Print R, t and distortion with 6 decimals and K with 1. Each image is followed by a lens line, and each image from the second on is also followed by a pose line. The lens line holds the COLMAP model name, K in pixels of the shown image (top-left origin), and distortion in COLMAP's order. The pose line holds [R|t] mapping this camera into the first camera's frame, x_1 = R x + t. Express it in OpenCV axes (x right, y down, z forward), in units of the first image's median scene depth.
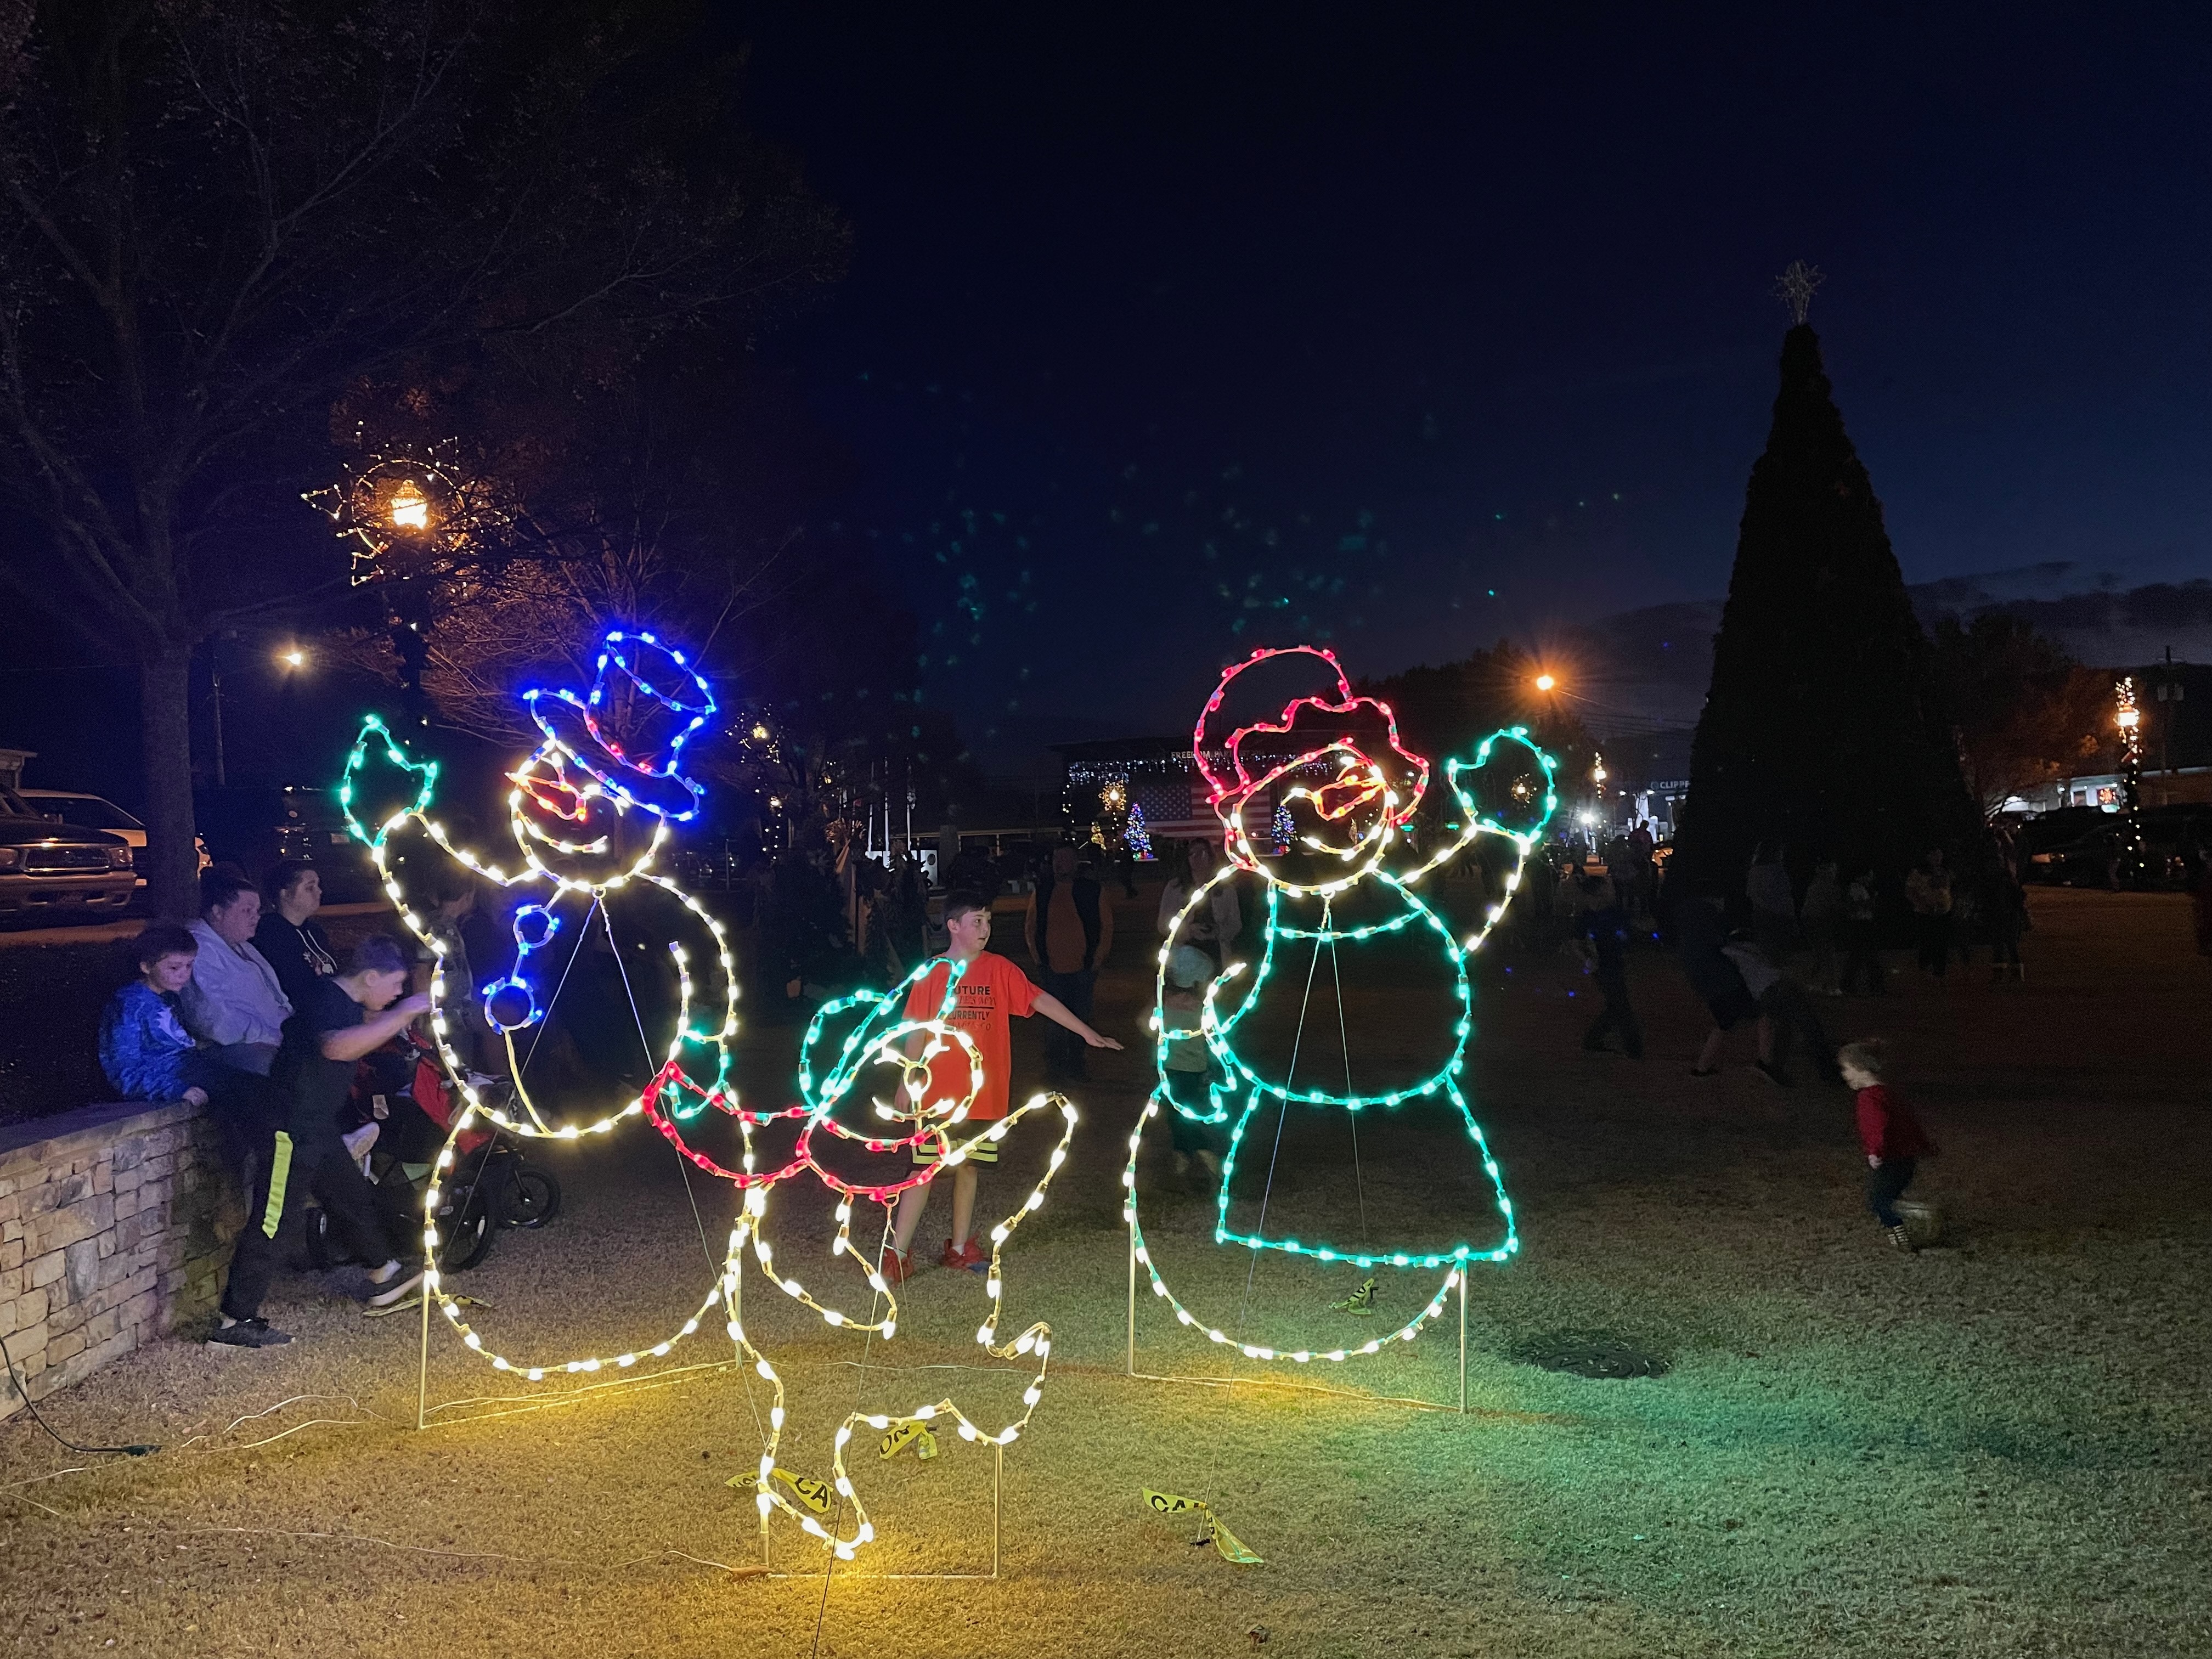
lens RADIAL K [[1664.7, 0, 1110.4], [0, 1664.7, 821.2], [0, 0, 1]] dist [0.079697, 0.001756]
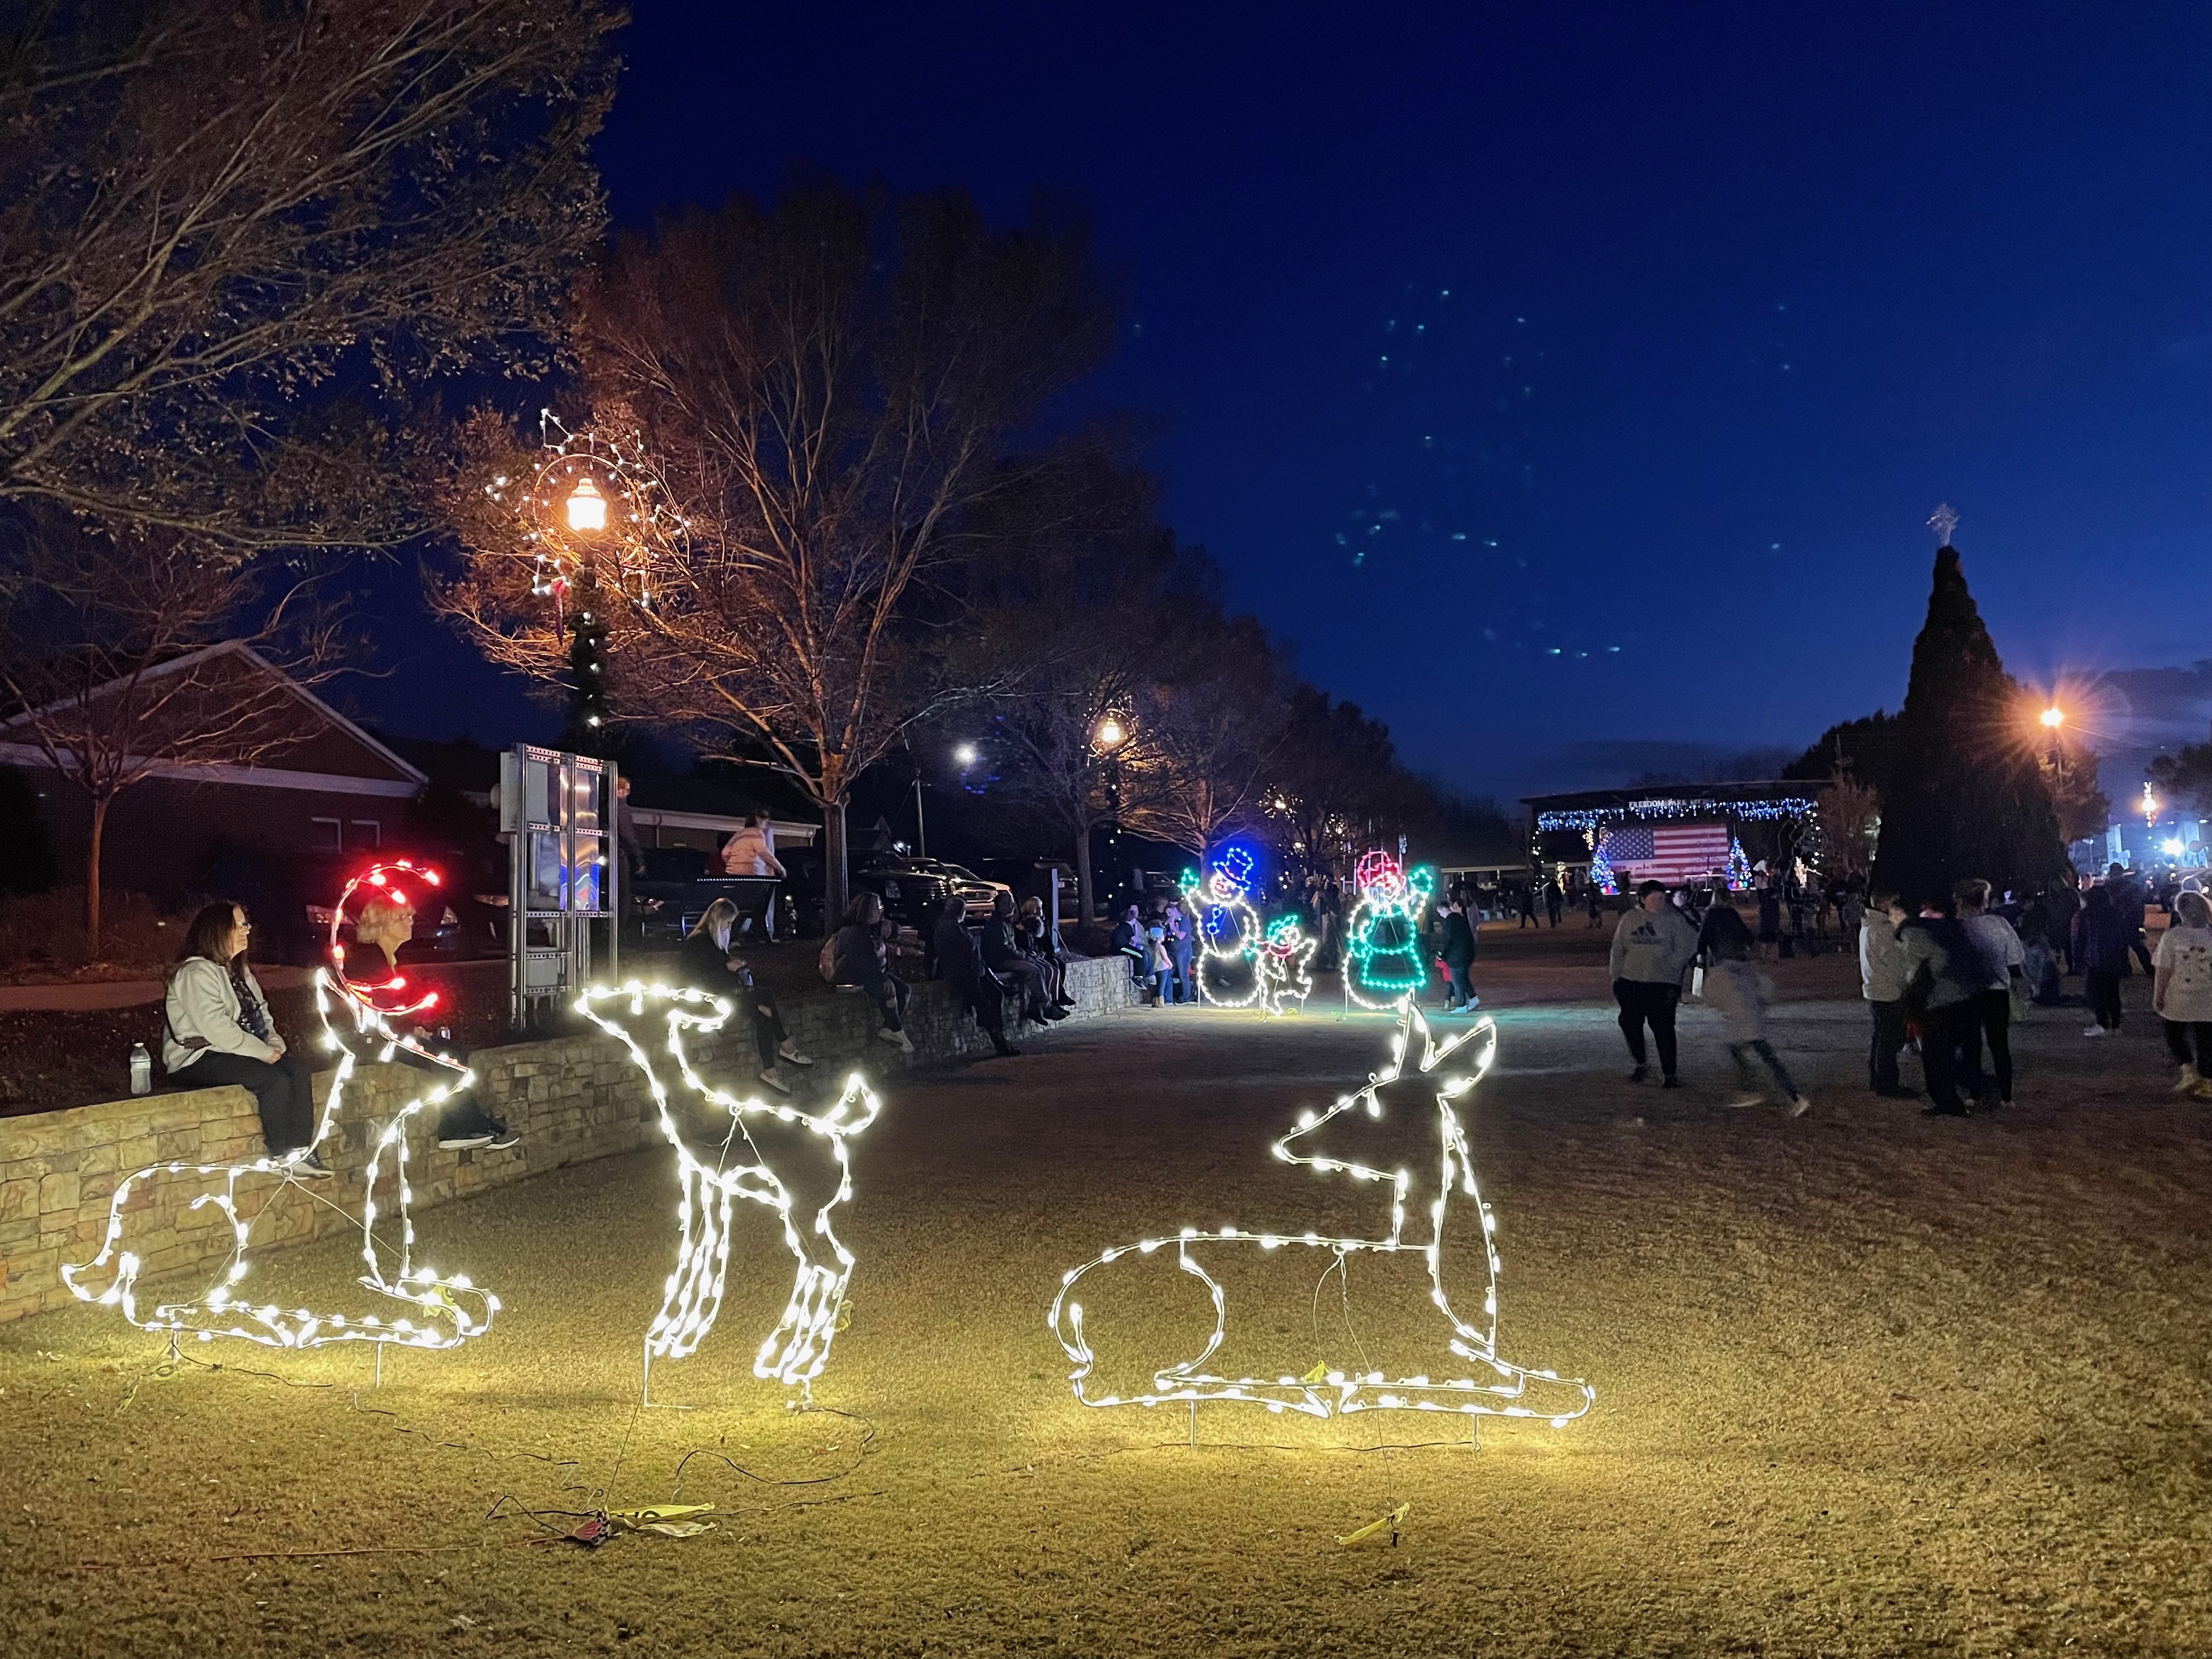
lens RADIAL K [[1664.7, 0, 1103.3], [0, 1664.7, 822.2], [0, 0, 1]] dist [0.079697, 0.001756]
pose [[0.949511, -0.015947, -0.313328, 0.817948], [0.010007, 0.999739, -0.020556, -0.097798], [0.313574, 0.016383, 0.949422, -3.512341]]
